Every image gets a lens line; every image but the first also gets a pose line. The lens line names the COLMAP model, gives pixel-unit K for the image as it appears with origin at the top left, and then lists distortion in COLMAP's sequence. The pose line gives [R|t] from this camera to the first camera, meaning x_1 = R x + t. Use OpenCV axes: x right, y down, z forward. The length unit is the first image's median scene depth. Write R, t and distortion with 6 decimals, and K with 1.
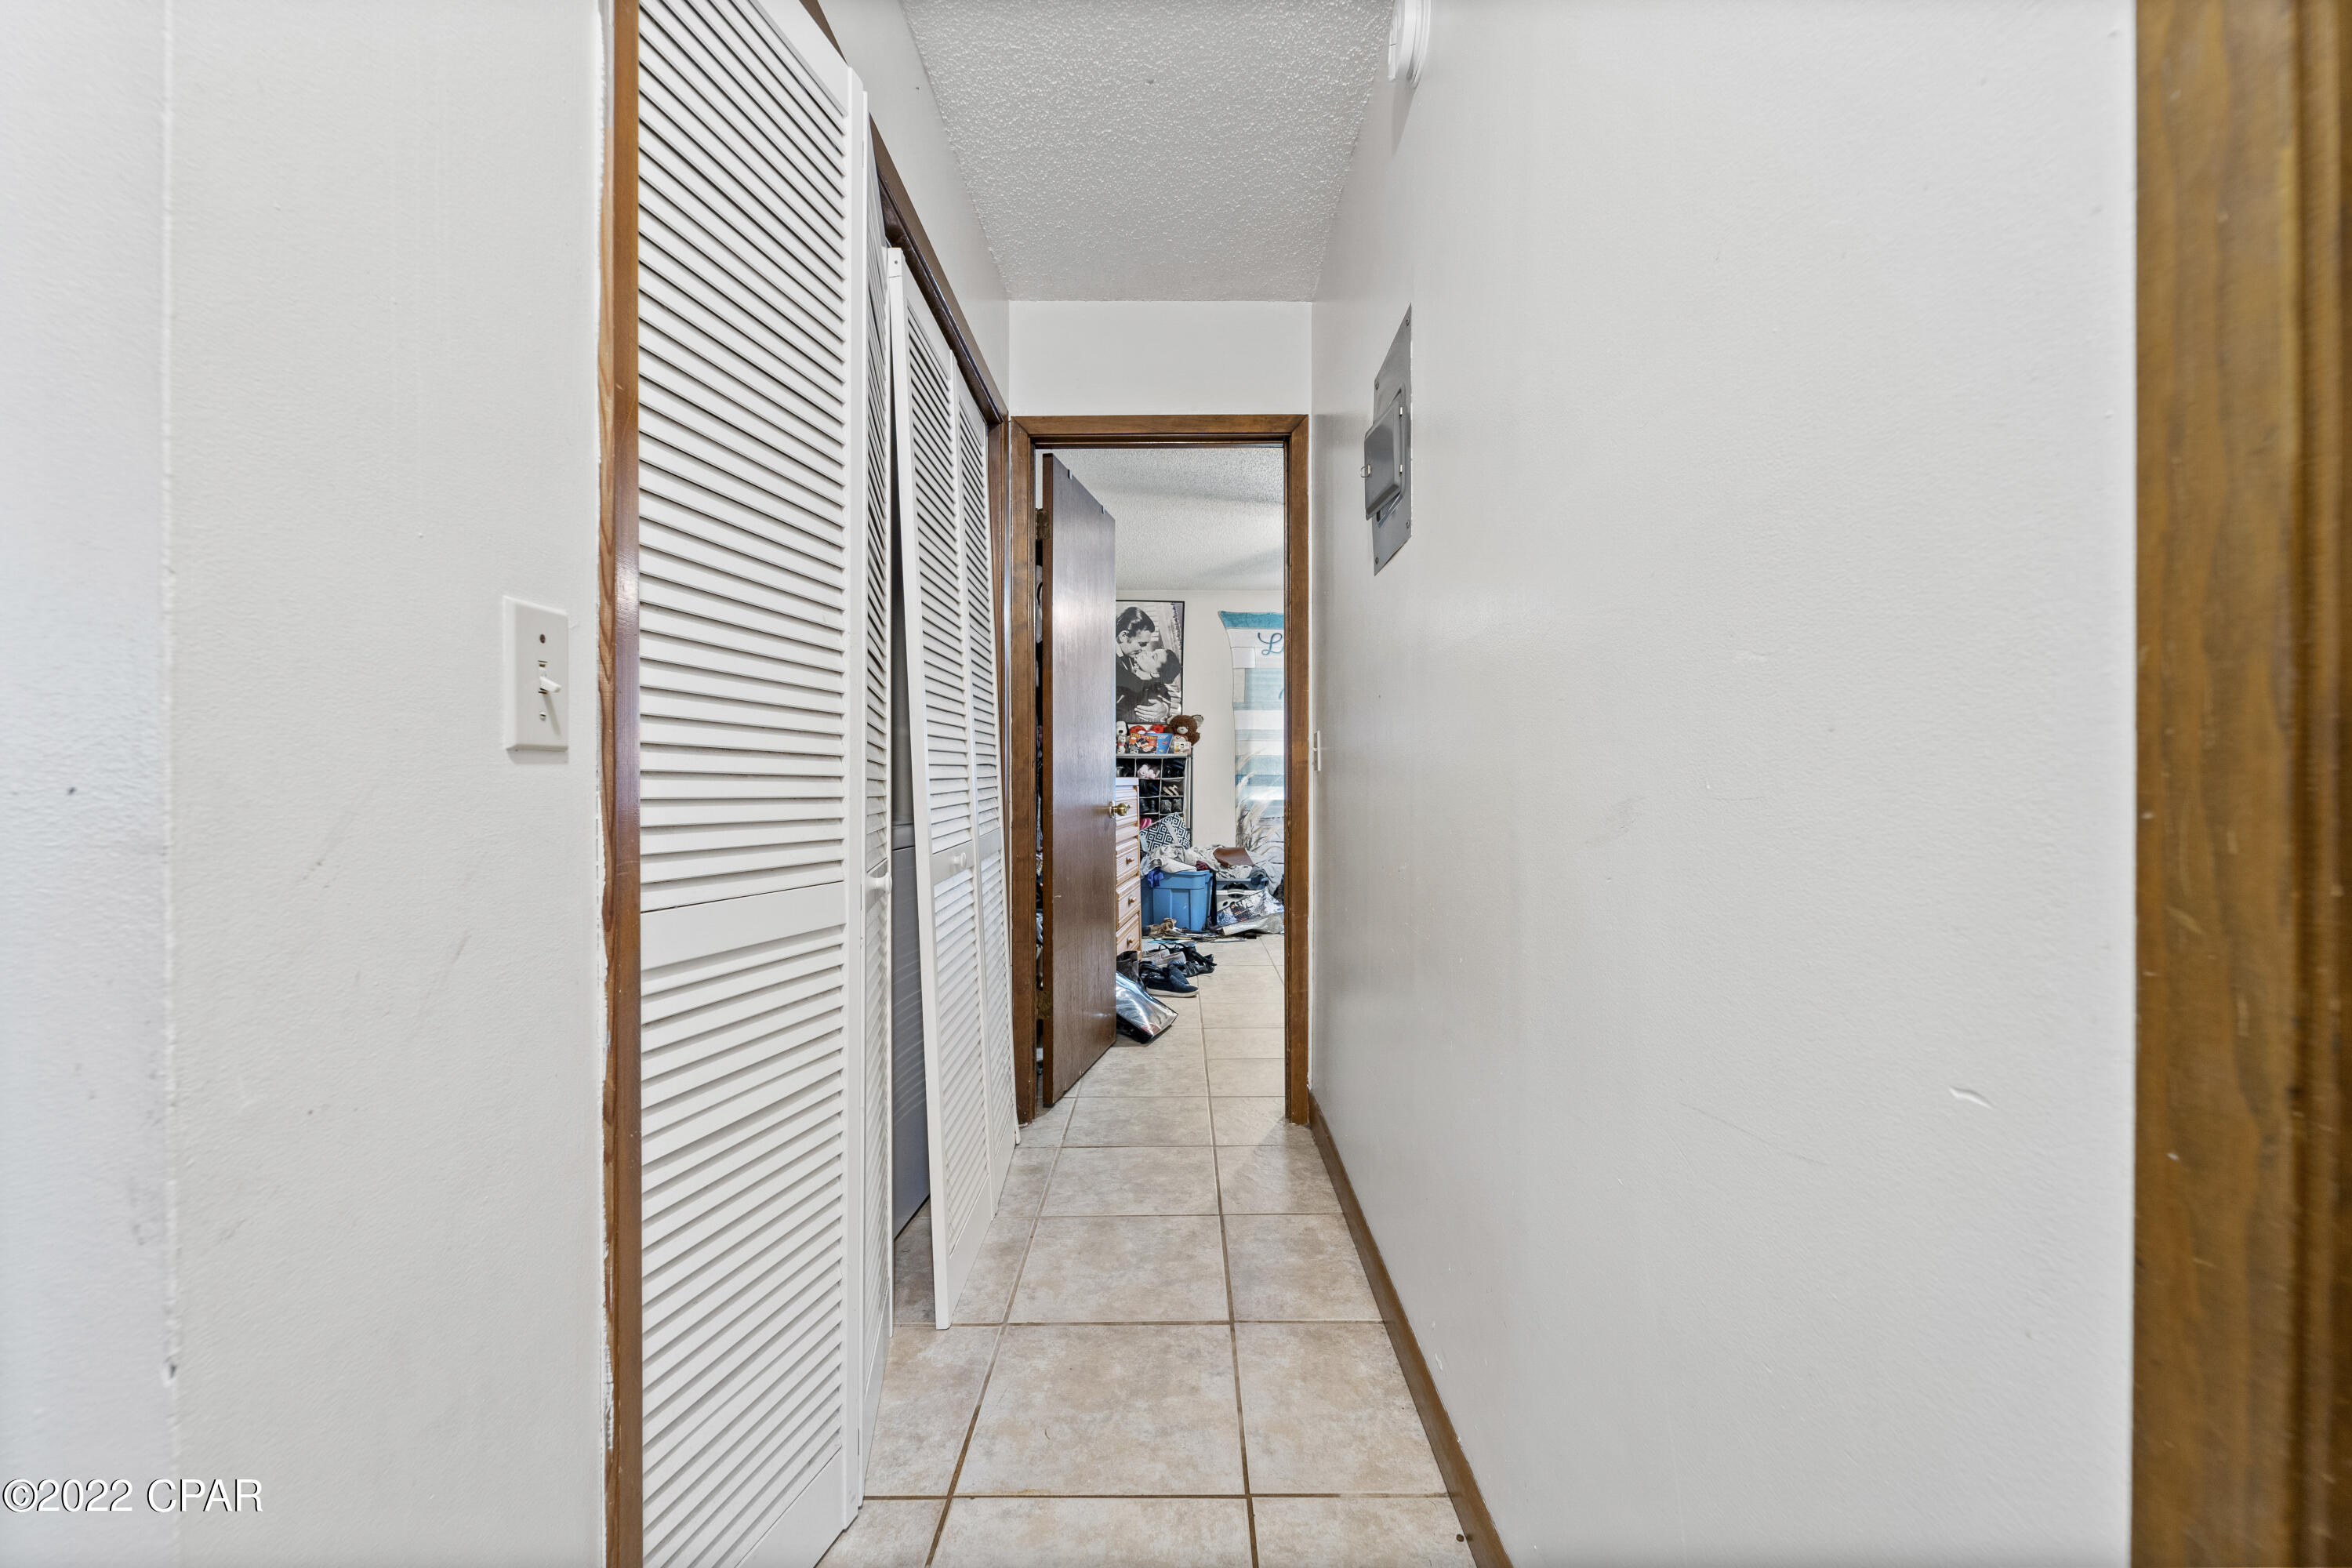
lens RADIAL K [[955.3, 0, 1187.5], [0, 955.3, 775.8], [0, 0, 1]] dist [-0.000982, -0.000240]
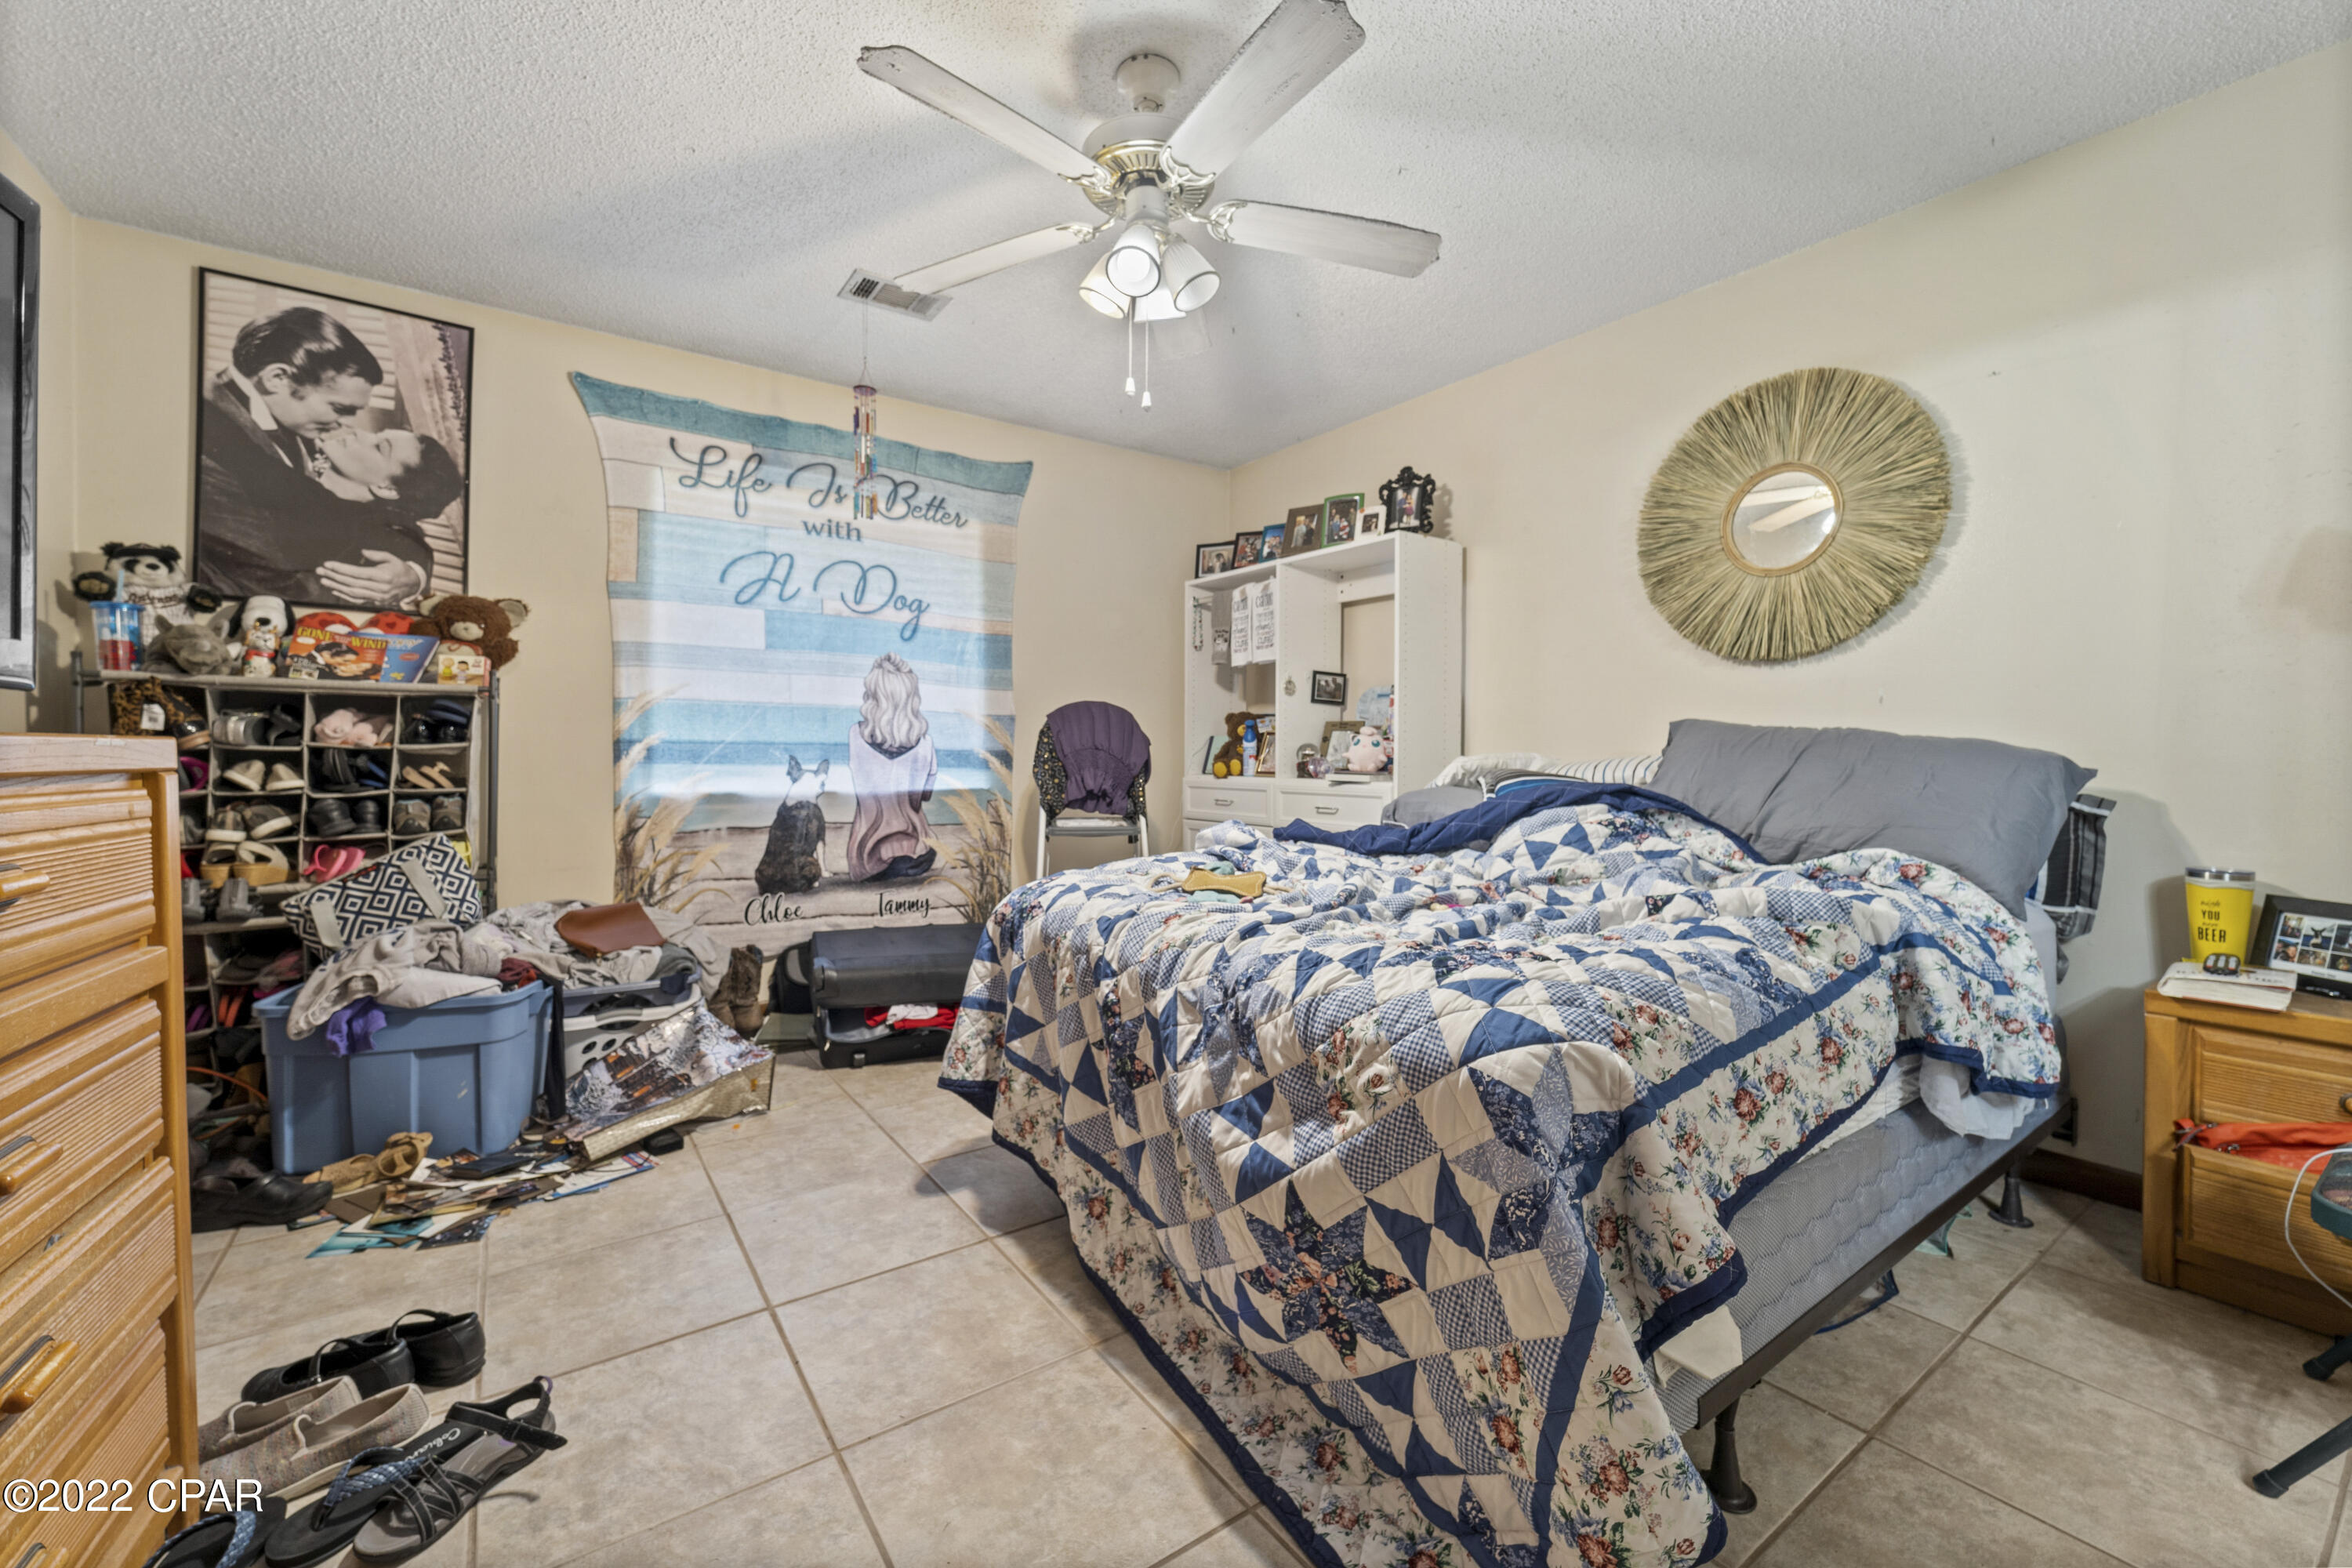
lens RADIAL K [[955.3, 0, 1187.5], [0, 955.3, 775.8], [0, 0, 1]] dist [-0.000982, -0.000240]
pose [[0.823649, -0.003974, 0.567086, 0.017467], [-0.011301, 0.999662, 0.023419, 0.002116], [-0.566988, -0.025698, 0.823325, 0.482387]]
